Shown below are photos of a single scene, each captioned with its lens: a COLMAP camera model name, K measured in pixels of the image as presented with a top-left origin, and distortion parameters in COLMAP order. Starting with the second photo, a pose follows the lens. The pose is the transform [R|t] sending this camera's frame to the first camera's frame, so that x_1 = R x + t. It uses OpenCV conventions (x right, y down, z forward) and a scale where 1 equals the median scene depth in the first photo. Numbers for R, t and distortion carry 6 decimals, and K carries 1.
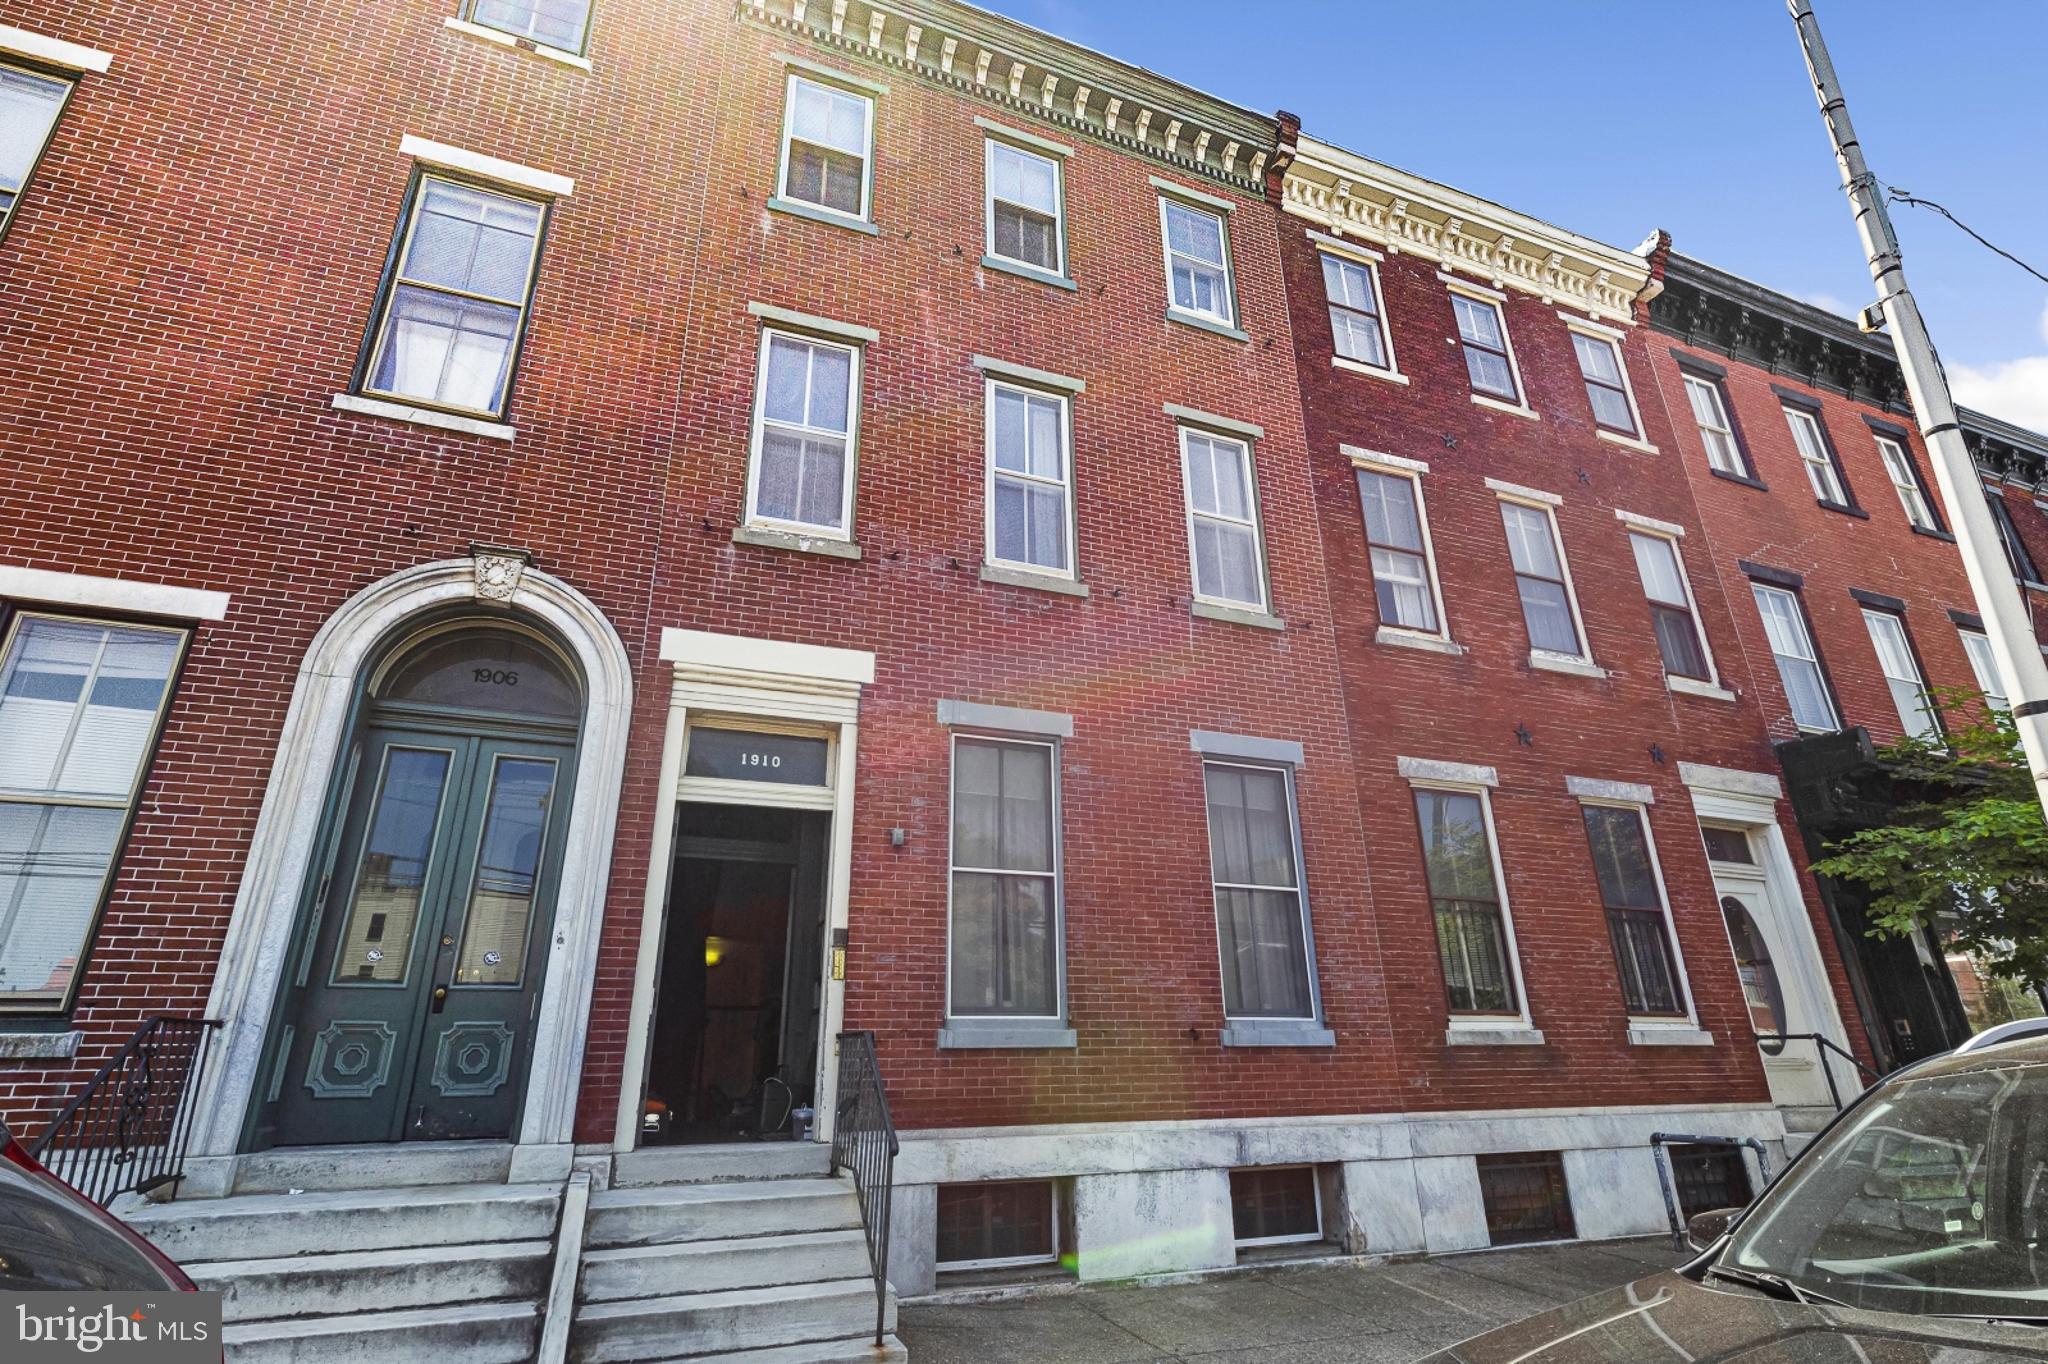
lens RADIAL K [[939.7, 0, 1017.6], [0, 939.7, 682.7], [0, 0, 1]] dist [0.009735, -0.004158]
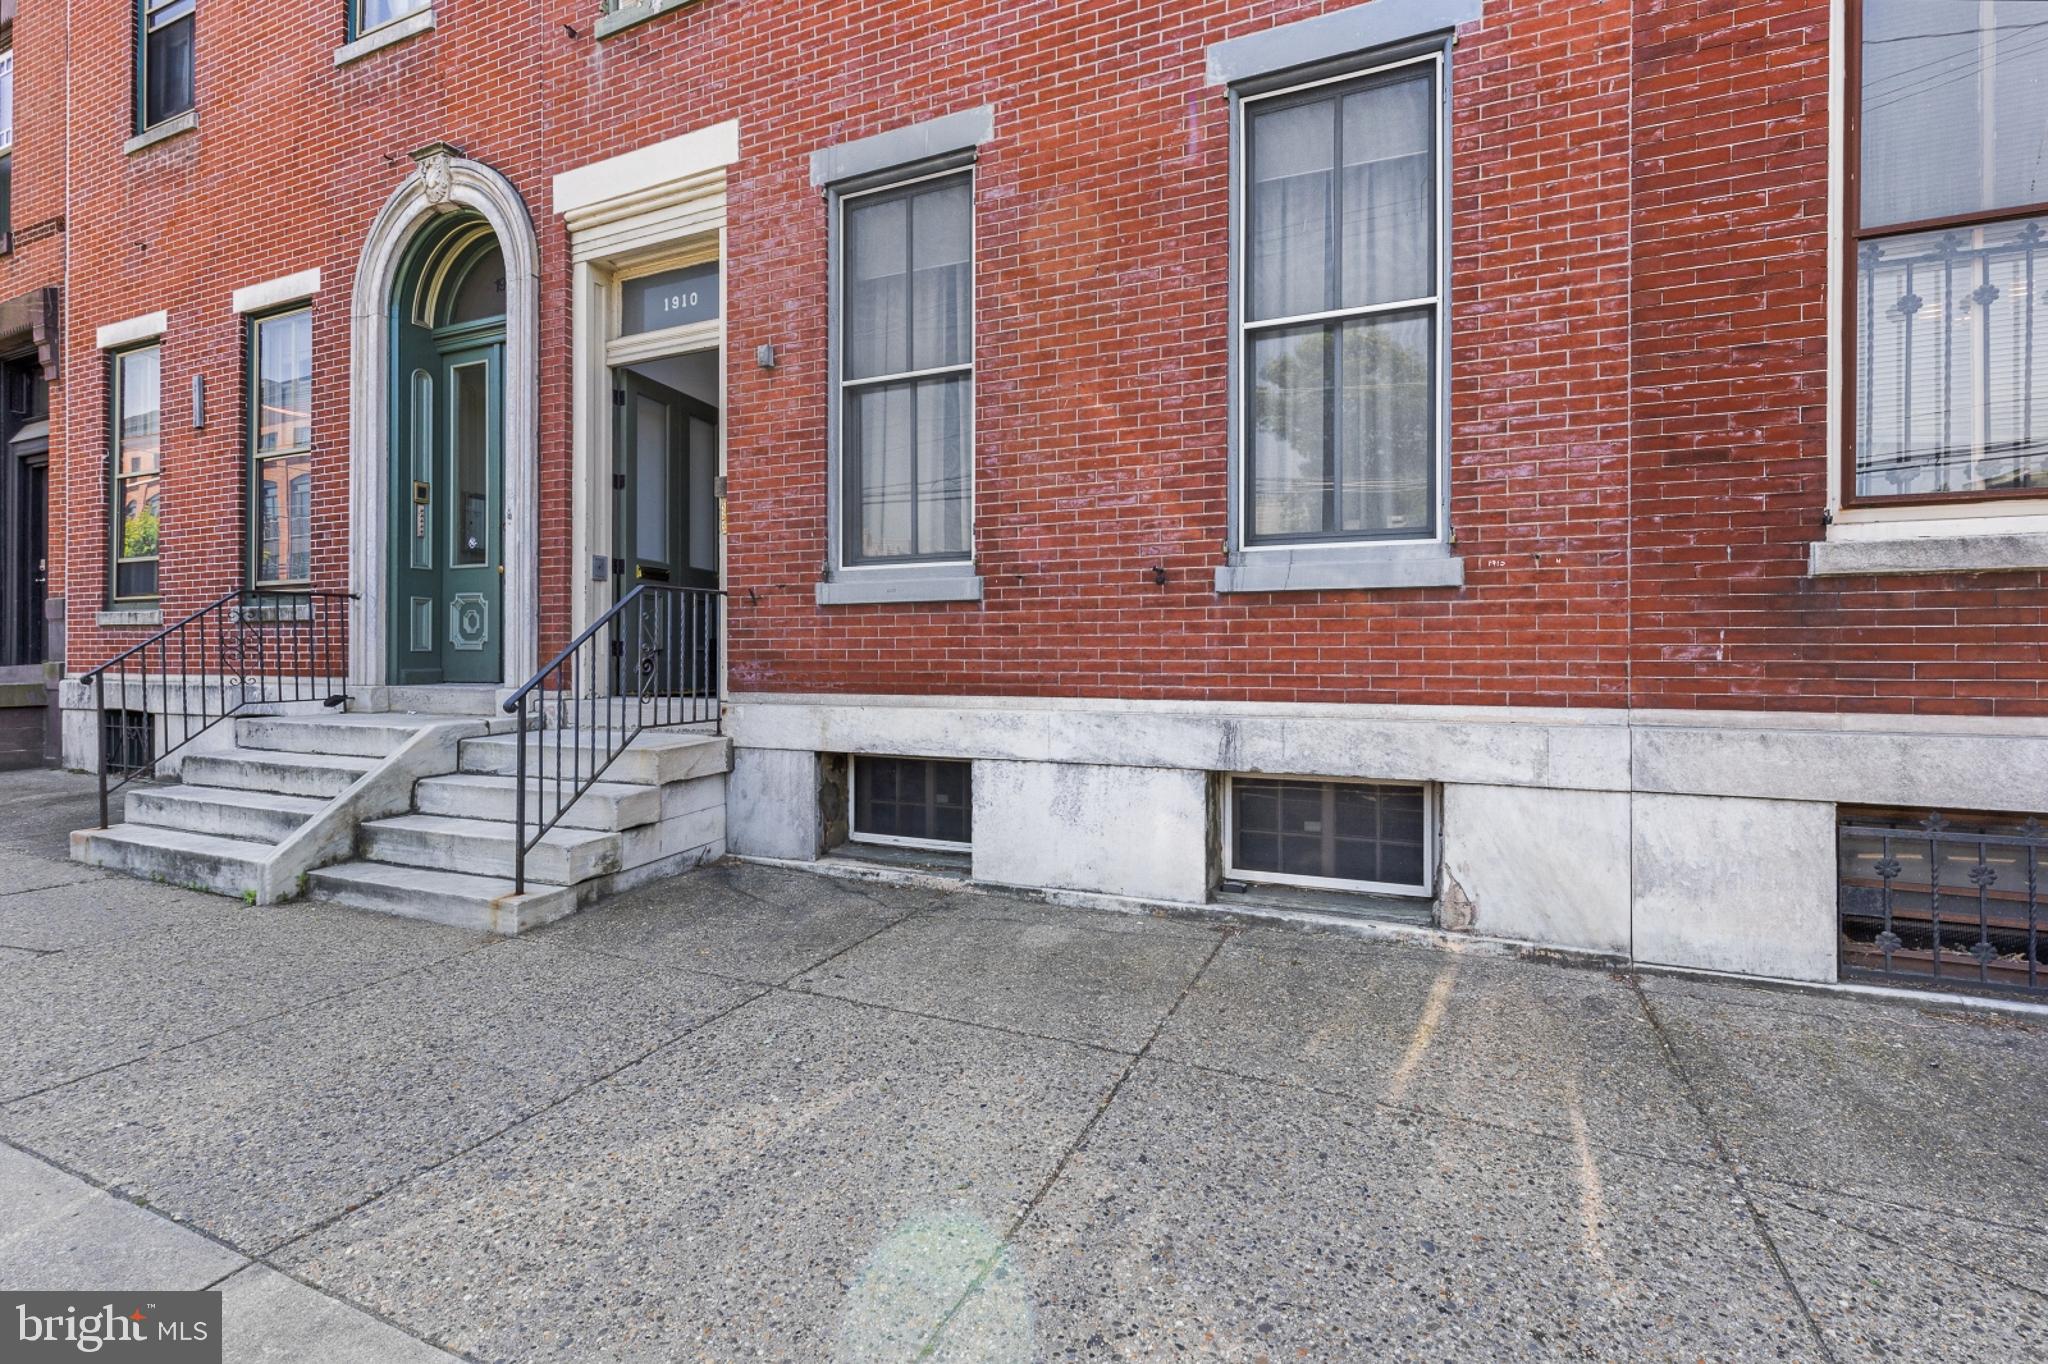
lens RADIAL K [[936.8, 0, 1062.2], [0, 936.8, 637.9], [0, 0, 1]] dist [0.006430, -0.000345]
pose [[0.711777, -0.001702, -0.702404, 0.588645], [0.259723, 0.929762, 0.260935, 0.237752], [0.652624, -0.368158, 0.662225, 0.542778]]
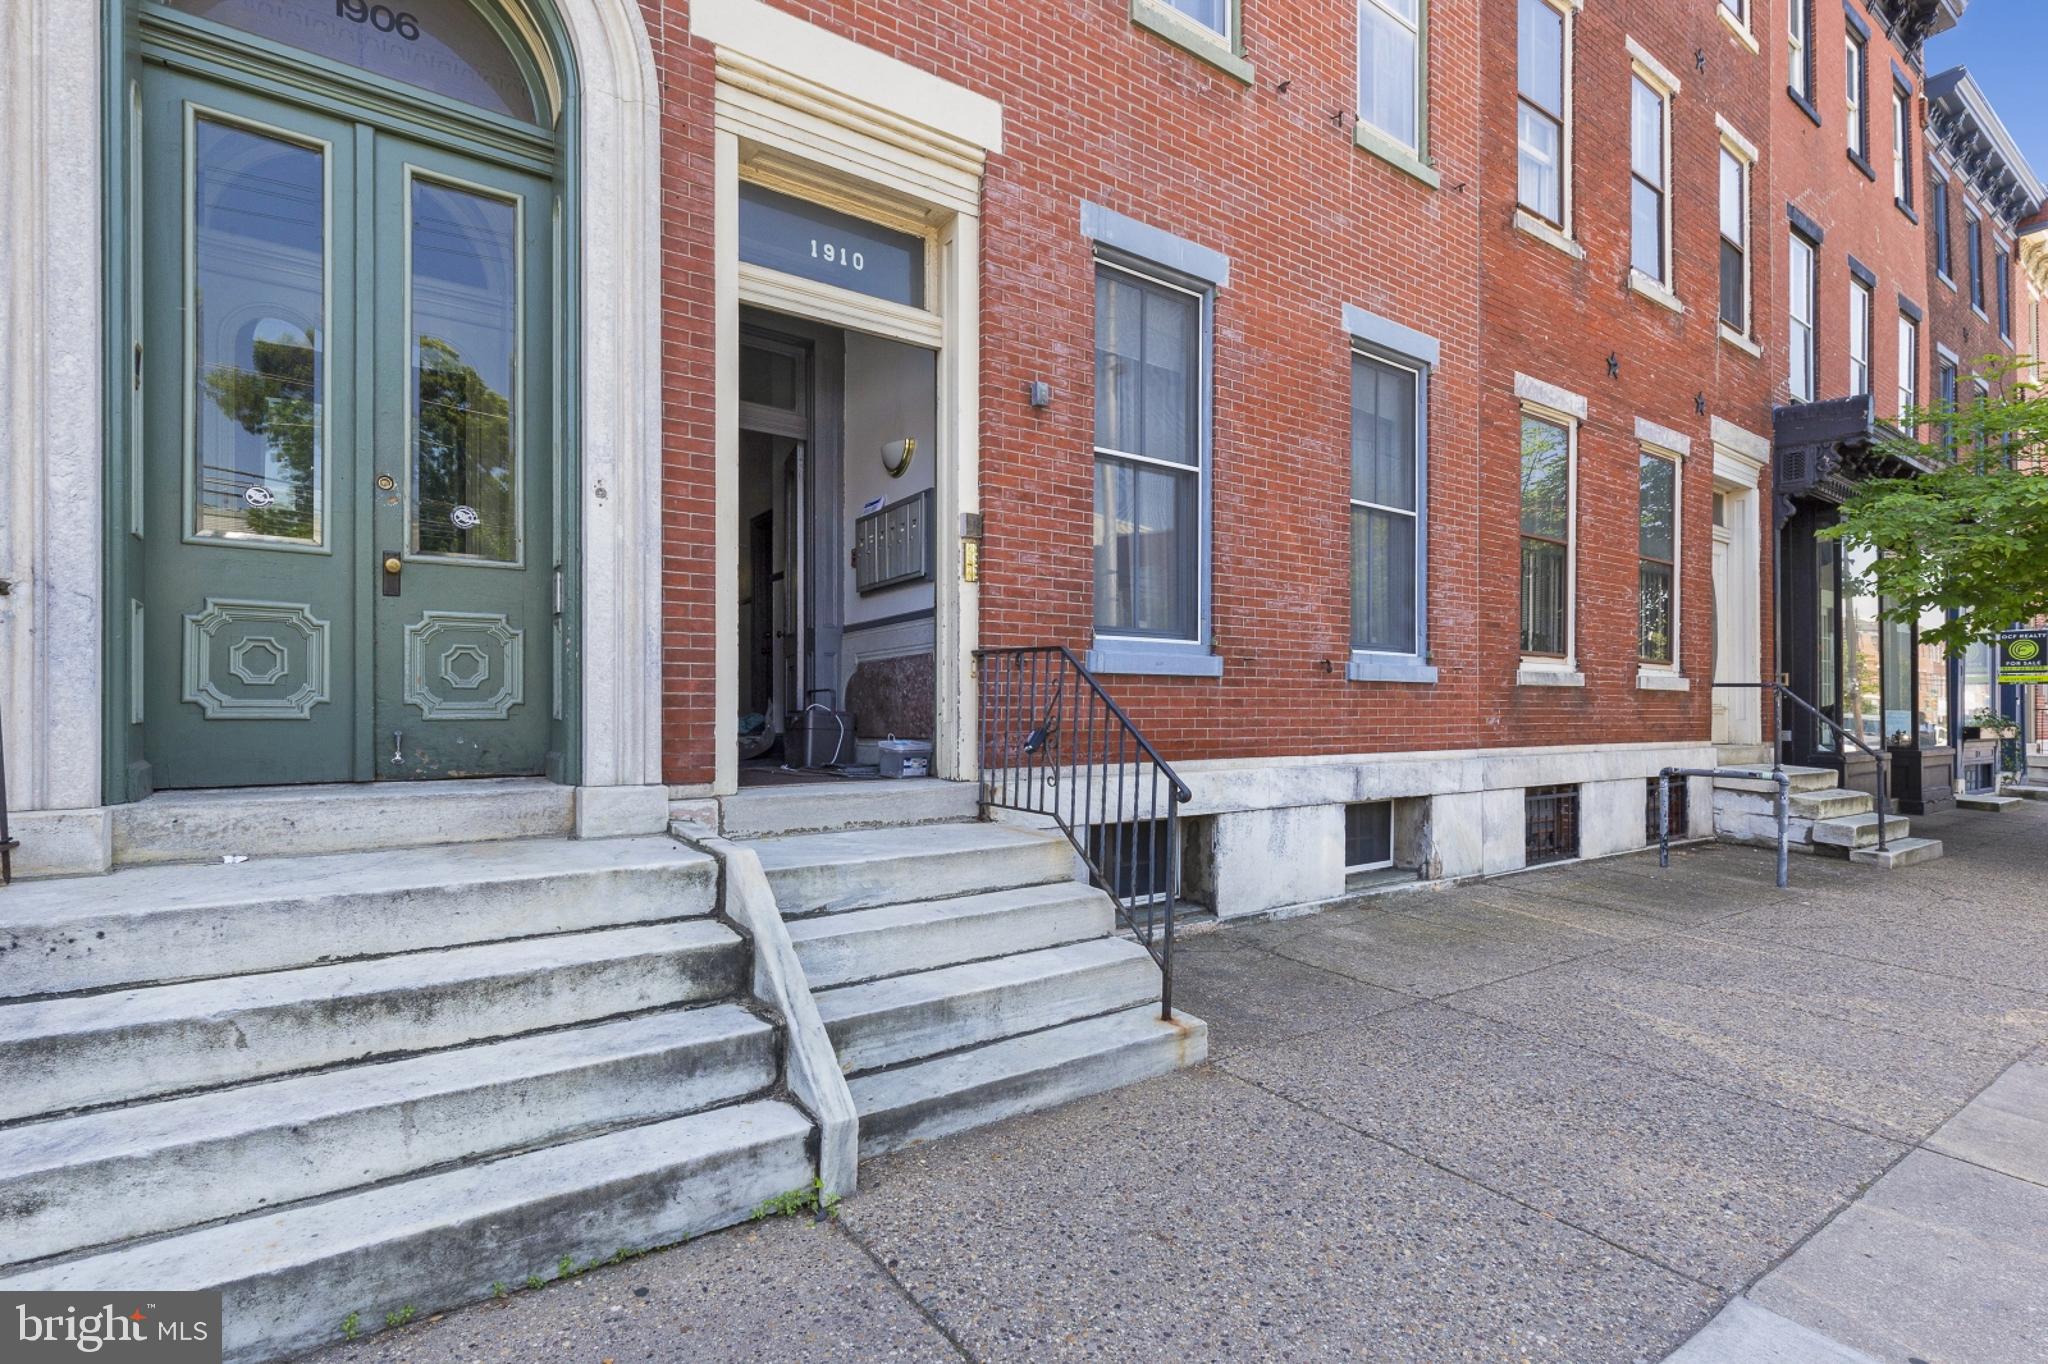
lens RADIAL K [[939.7, 0, 1017.6], [0, 939.7, 682.7], [0, 0, 1]] dist [0.009735, -0.004158]
pose [[0.971389, 0.023217, 0.236356, -0.300190], [-0.106214, 0.932603, 0.344920, 0.121110], [-0.212418, -0.360156, 0.908387, 0.272386]]
